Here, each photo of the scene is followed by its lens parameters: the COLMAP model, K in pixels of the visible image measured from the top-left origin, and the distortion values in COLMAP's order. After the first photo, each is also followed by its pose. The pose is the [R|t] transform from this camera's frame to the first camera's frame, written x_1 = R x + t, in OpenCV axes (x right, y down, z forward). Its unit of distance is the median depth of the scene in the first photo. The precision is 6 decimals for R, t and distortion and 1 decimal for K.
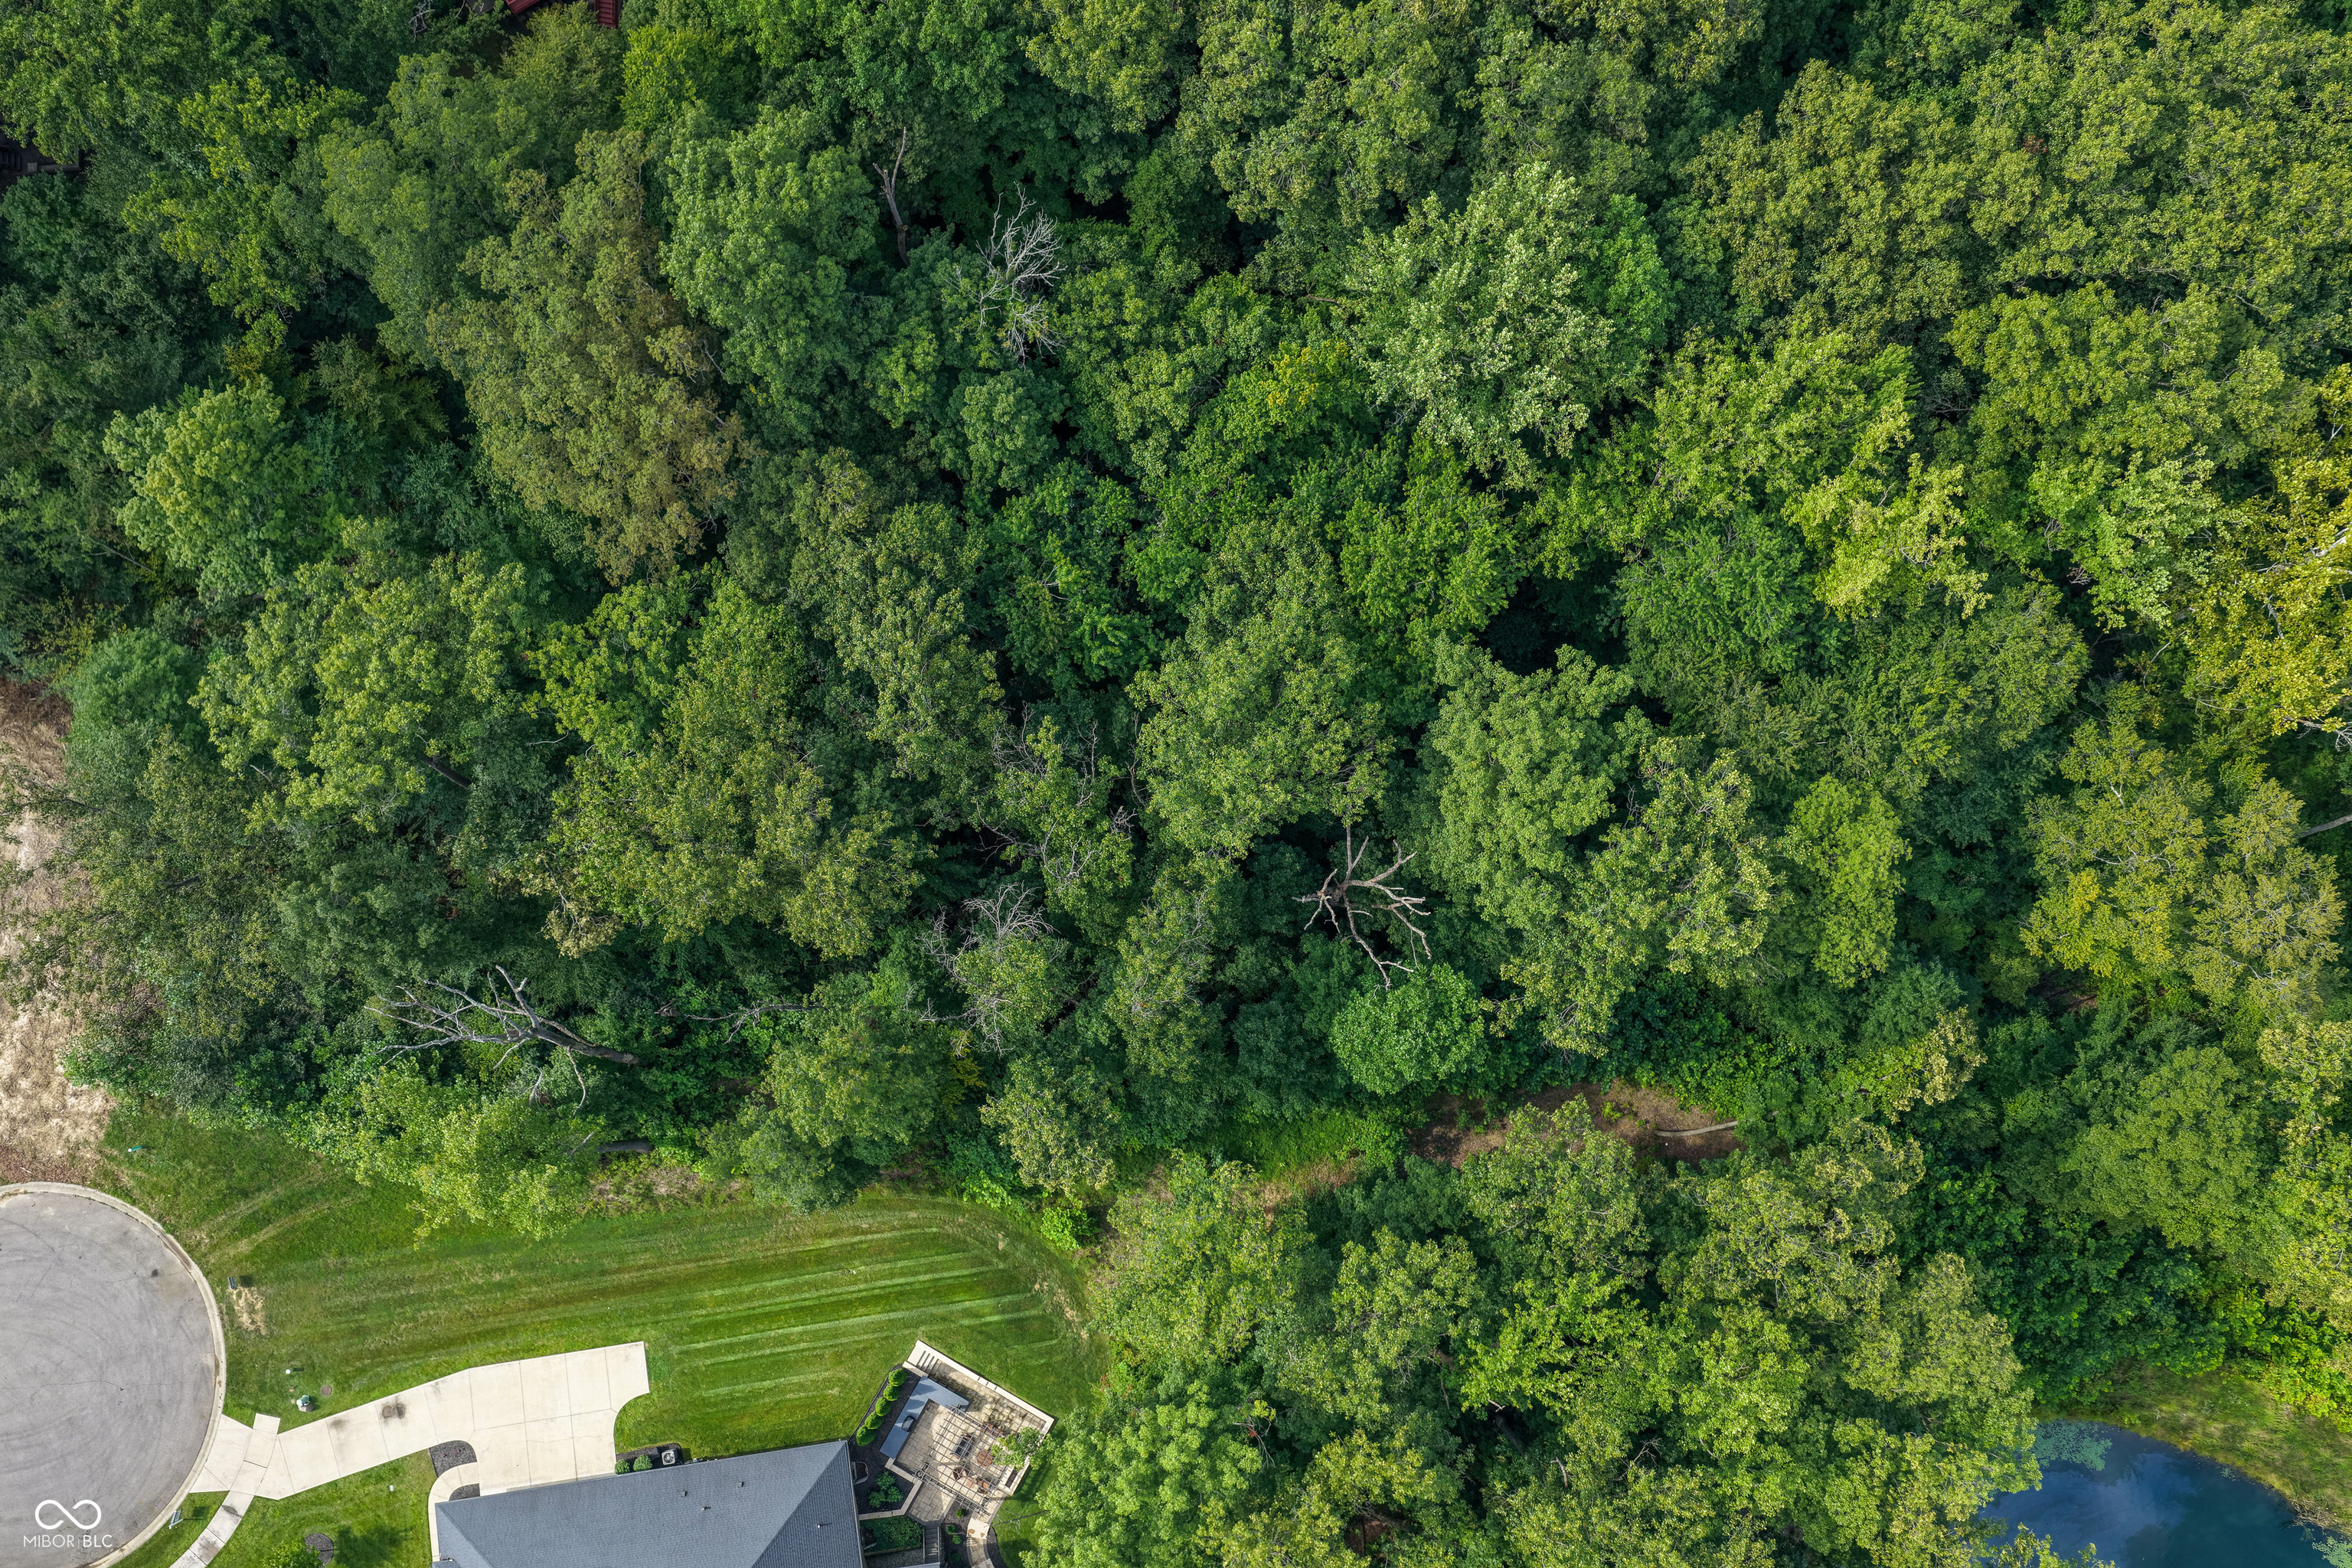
lens RADIAL K [[1947.9, 0, 1178.7], [0, 1947.9, 784.4], [0, 0, 1]] dist [-0.015437, 0.033450]
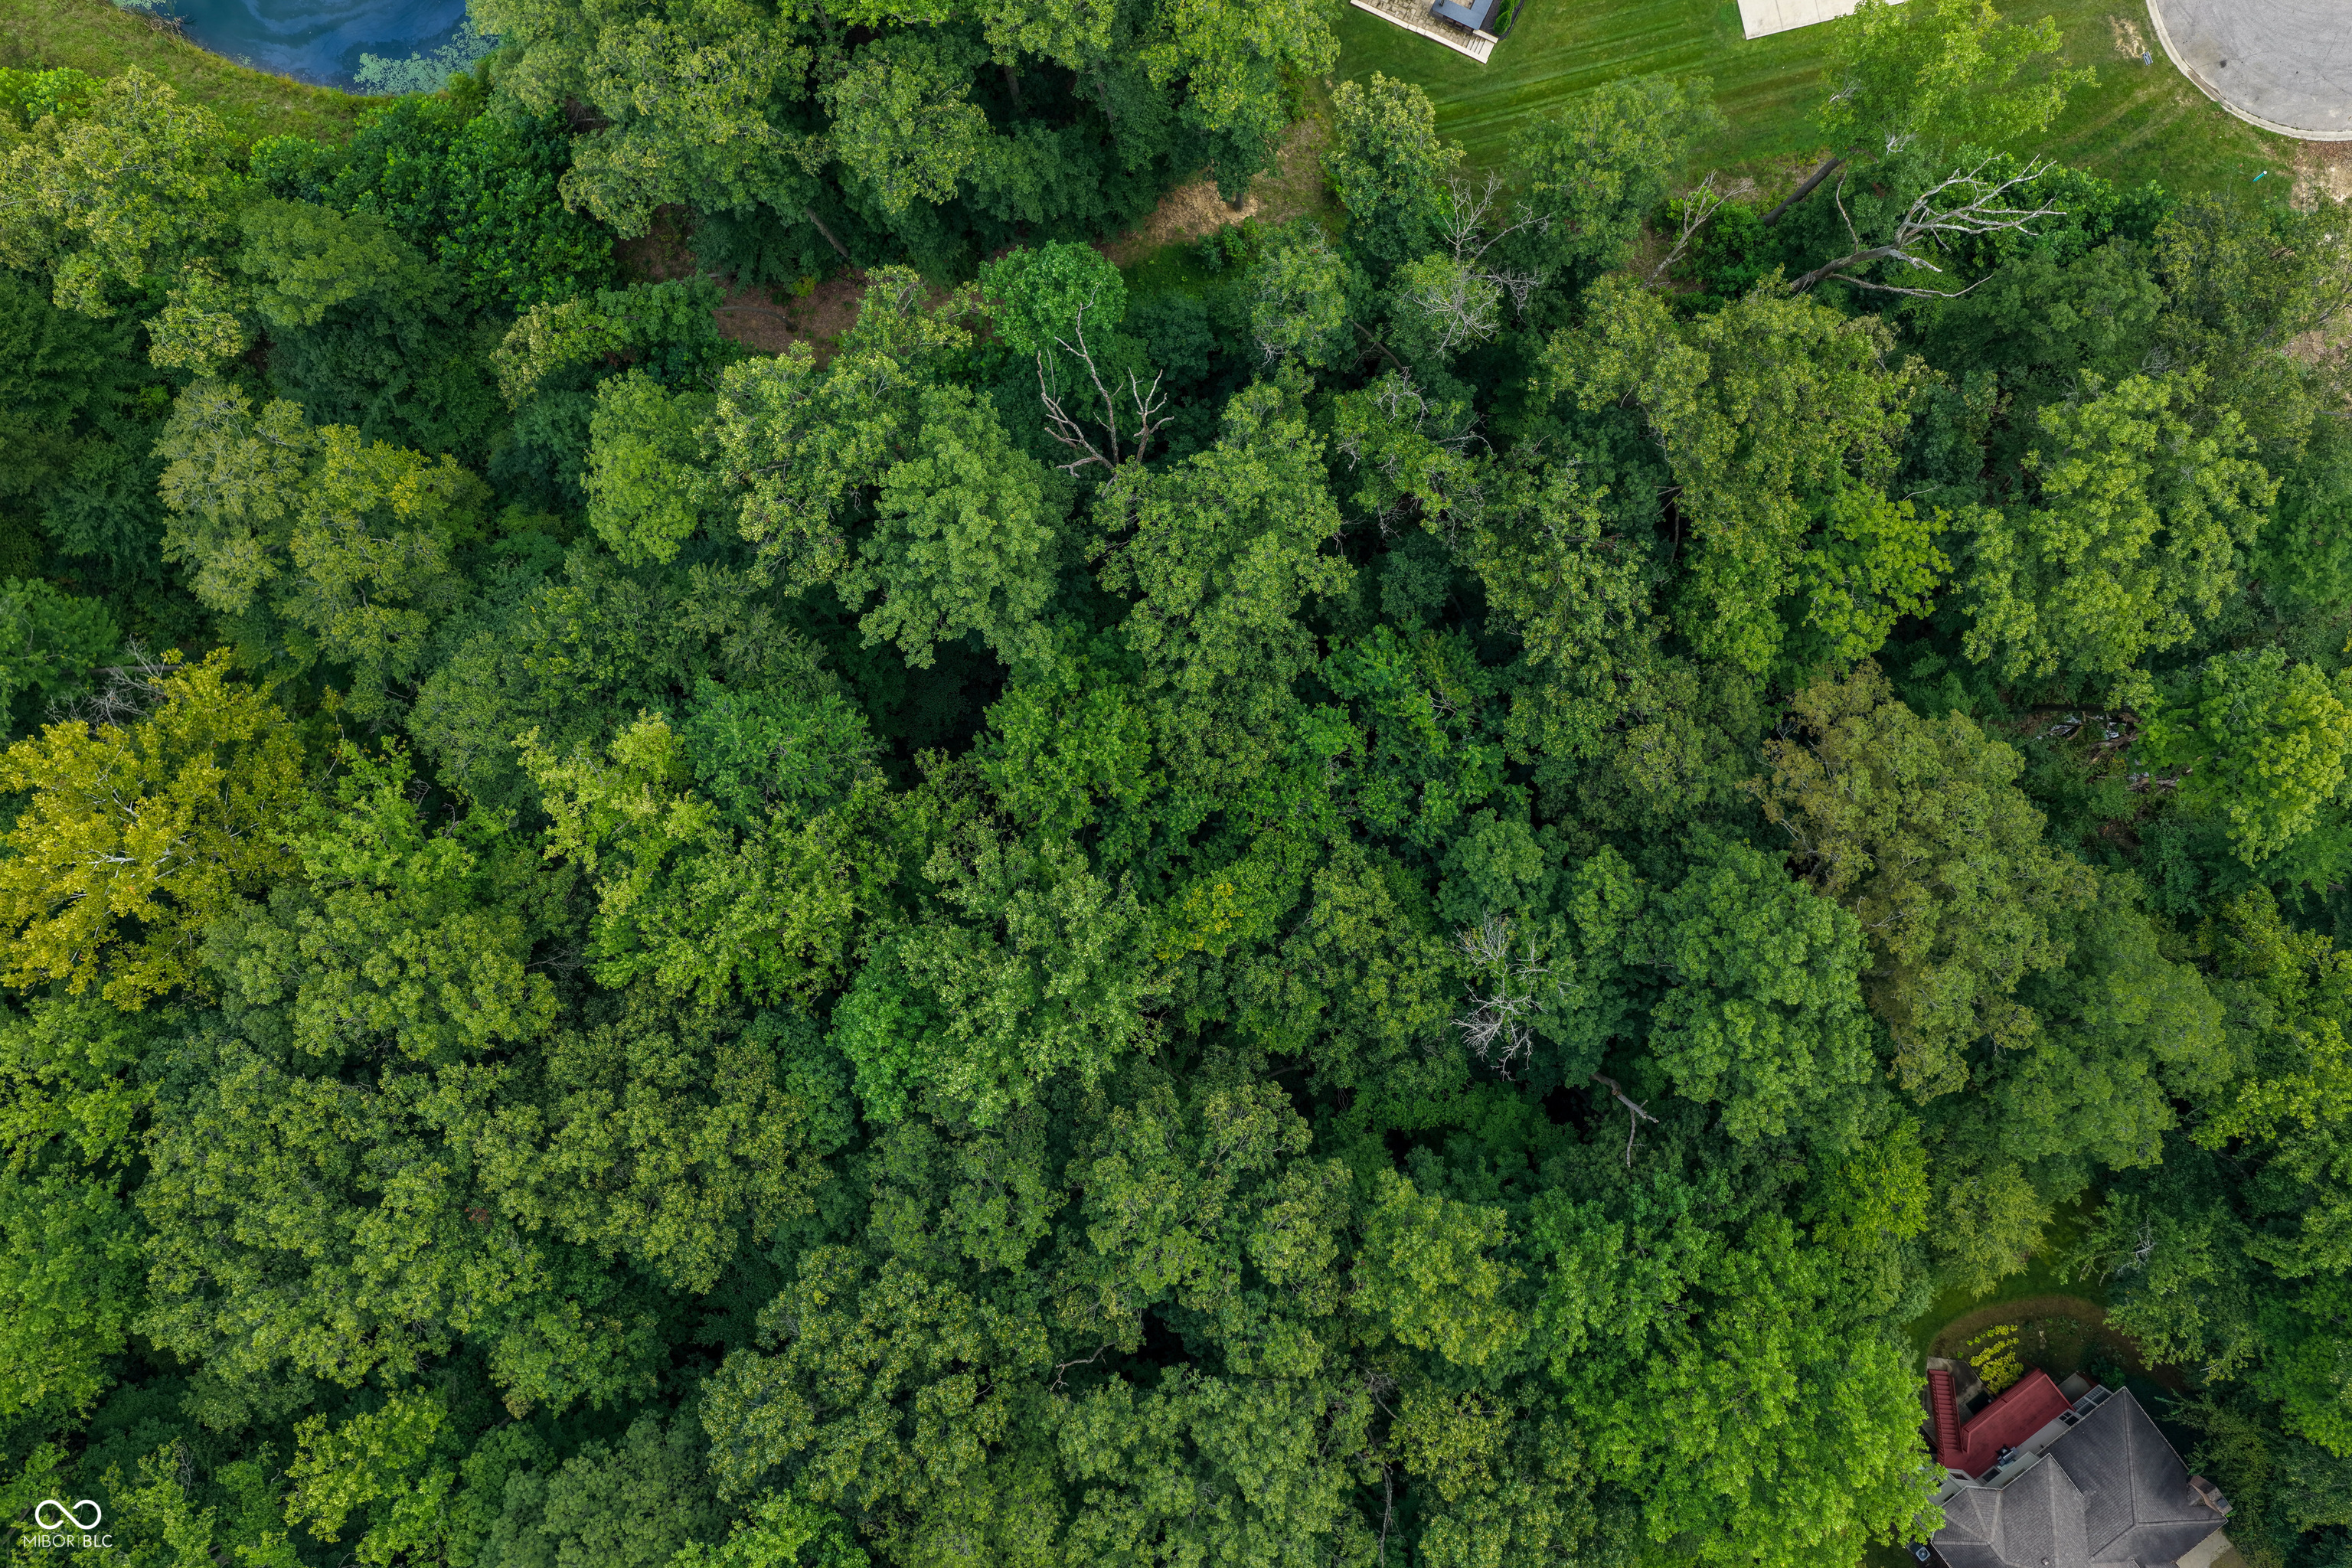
lens RADIAL K [[1947.9, 0, 1181.9], [0, 1947.9, 785.1], [0, 0, 1]] dist [-0.015437, 0.033450]
pose [[-0.997028, 0.076286, 0.010740, 0.049298], [-0.074193, -0.988363, 0.132791, -0.231386], [0.020745, 0.131600, 0.991086, 0.005499]]
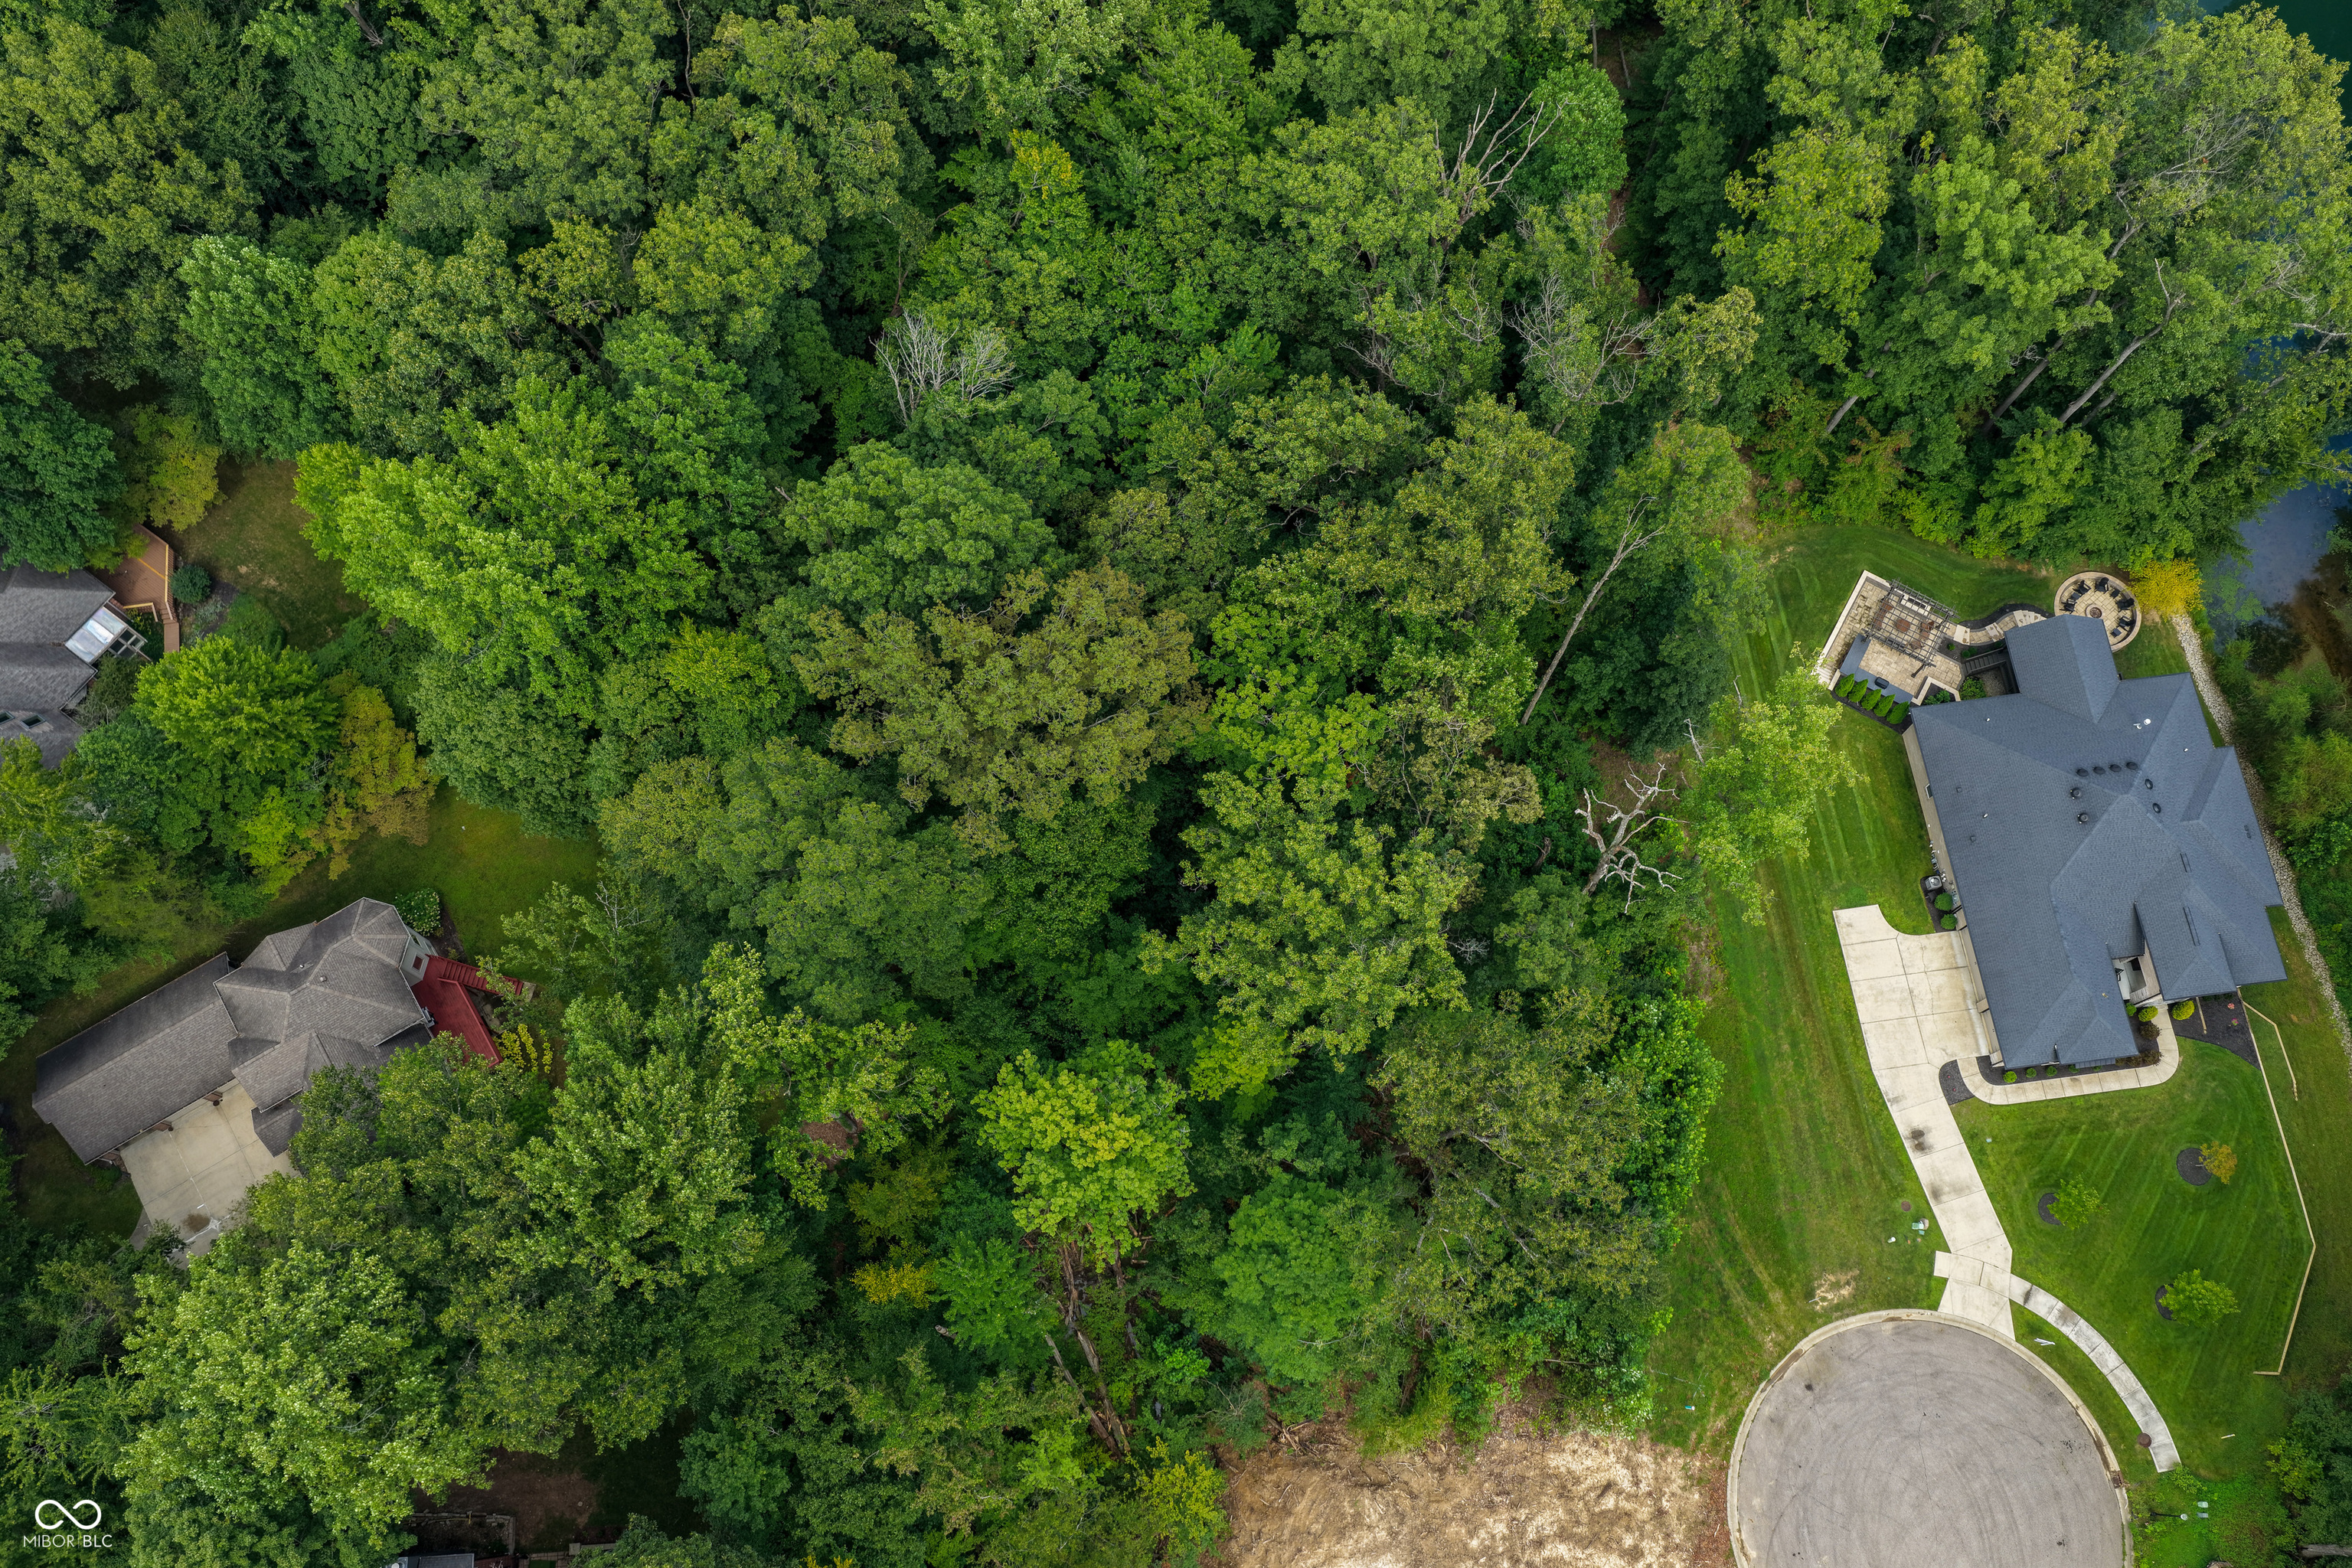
lens RADIAL K [[1947.9, 0, 1177.8], [0, 1947.9, 781.4], [0, 0, 1]] dist [-0.015437, 0.033450]
pose [[0.016729, -0.950929, 0.308956, -0.553308], [0.991609, 0.055394, 0.116803, -0.206971], [-0.128186, 0.304410, 0.943877, 0.005067]]
